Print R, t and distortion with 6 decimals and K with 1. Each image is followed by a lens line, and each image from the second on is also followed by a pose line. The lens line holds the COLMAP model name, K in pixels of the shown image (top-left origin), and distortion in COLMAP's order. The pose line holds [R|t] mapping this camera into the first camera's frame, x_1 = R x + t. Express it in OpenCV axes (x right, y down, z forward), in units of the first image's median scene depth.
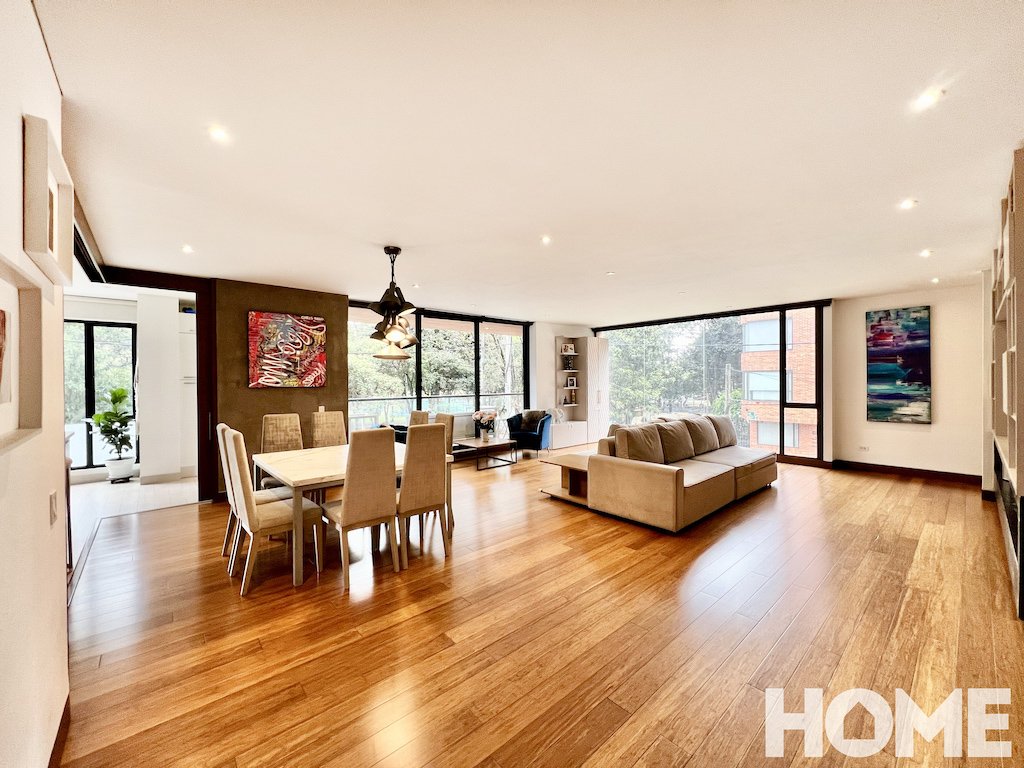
lens RADIAL K [[409.5, 0, 512.5], [0, 409.5, 381.9], [0, 0, 1]] dist [-0.000976, 0.000026]
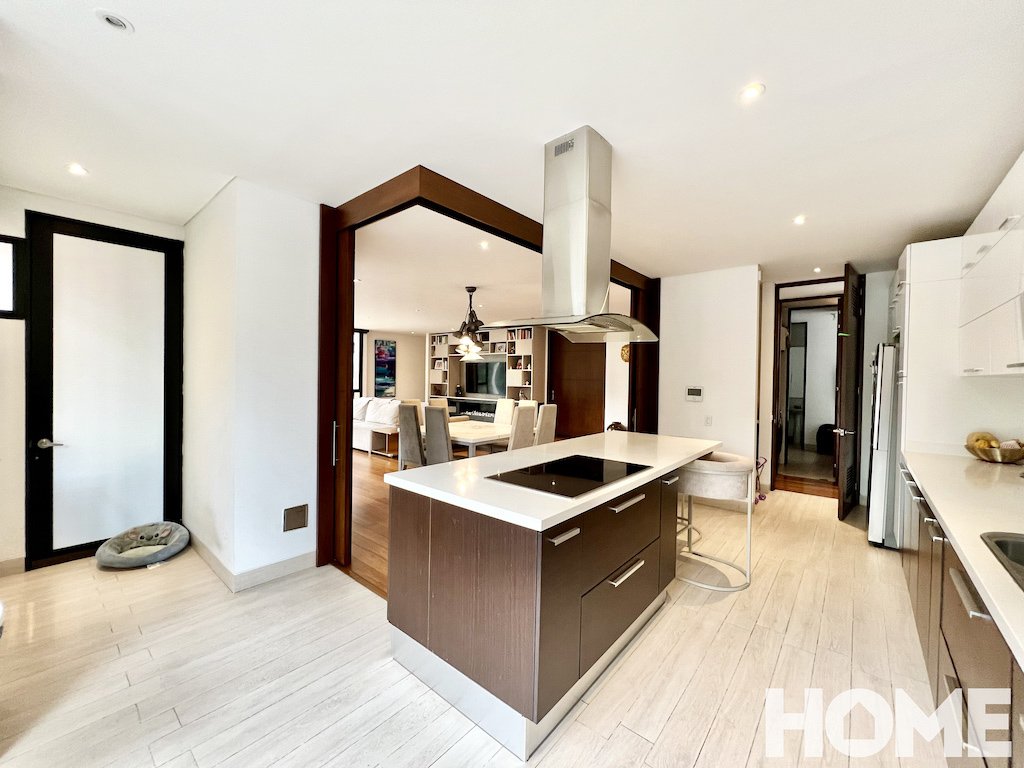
lens RADIAL K [[409.5, 0, 513.1], [0, 409.5, 382.0], [0, 0, 1]] dist [-0.000976, 0.000026]
pose [[-0.143597, -0.008739, 0.989598, -1.163667], [-0.009000, 0.999931, 0.007525, 0.004142], [-0.989595, -0.007826, -0.143665, 0.683791]]
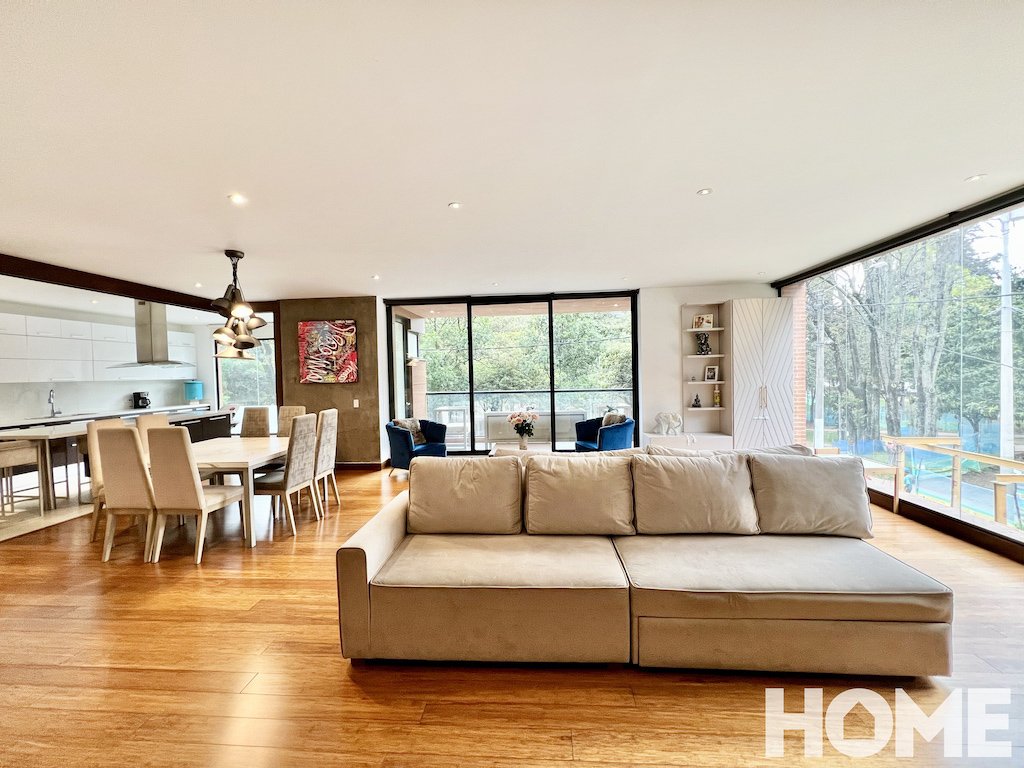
lens RADIAL K [[409.5, 0, 511.7], [0, 409.5, 385.9], [0, 0, 1]] dist [-0.000976, 0.000026]
pose [[0.698604, 0.015044, -0.715351, 0.598143], [0.014973, 0.999253, 0.035637, -0.011138], [0.715352, -0.035607, 0.697856, 0.498209]]
